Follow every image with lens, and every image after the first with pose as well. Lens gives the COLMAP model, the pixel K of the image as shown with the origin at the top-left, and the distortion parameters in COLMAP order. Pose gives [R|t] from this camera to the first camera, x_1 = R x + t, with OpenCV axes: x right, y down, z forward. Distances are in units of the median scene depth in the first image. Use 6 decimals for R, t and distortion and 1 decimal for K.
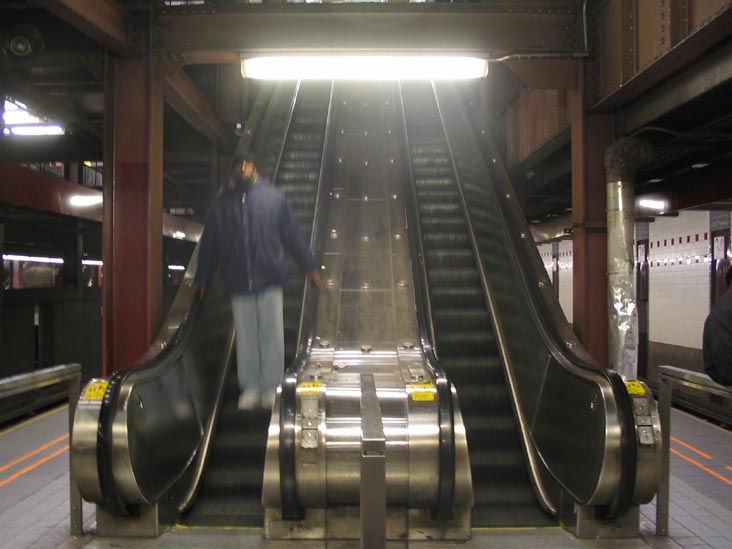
lens RADIAL K [[886.7, 0, 366.0], [0, 886.7, 274.5], [0, 0, 1]] dist [-0.166771, 0.100414]
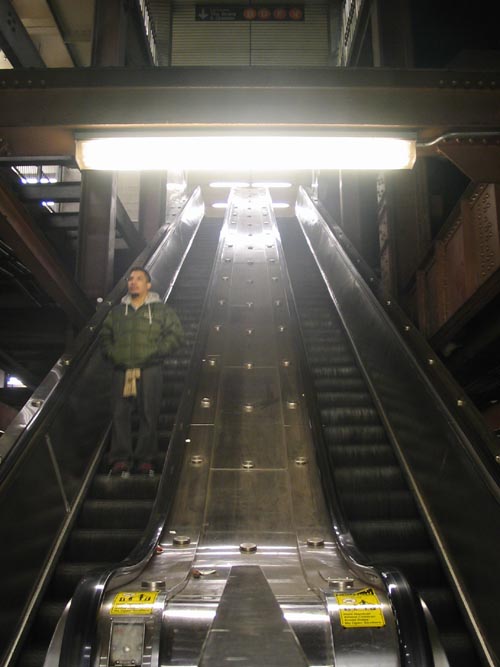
lens RADIAL K [[808.0, 0, 250.0], [0, 808.0, 333.5], [0, 0, 1]] dist [-0.166771, 0.100414]
pose [[0.999994, -0.002645, -0.002308, 0.003915], [0.002054, 0.974041, -0.226363, 0.074650], [0.002847, 0.226357, 0.974040, 0.485257]]
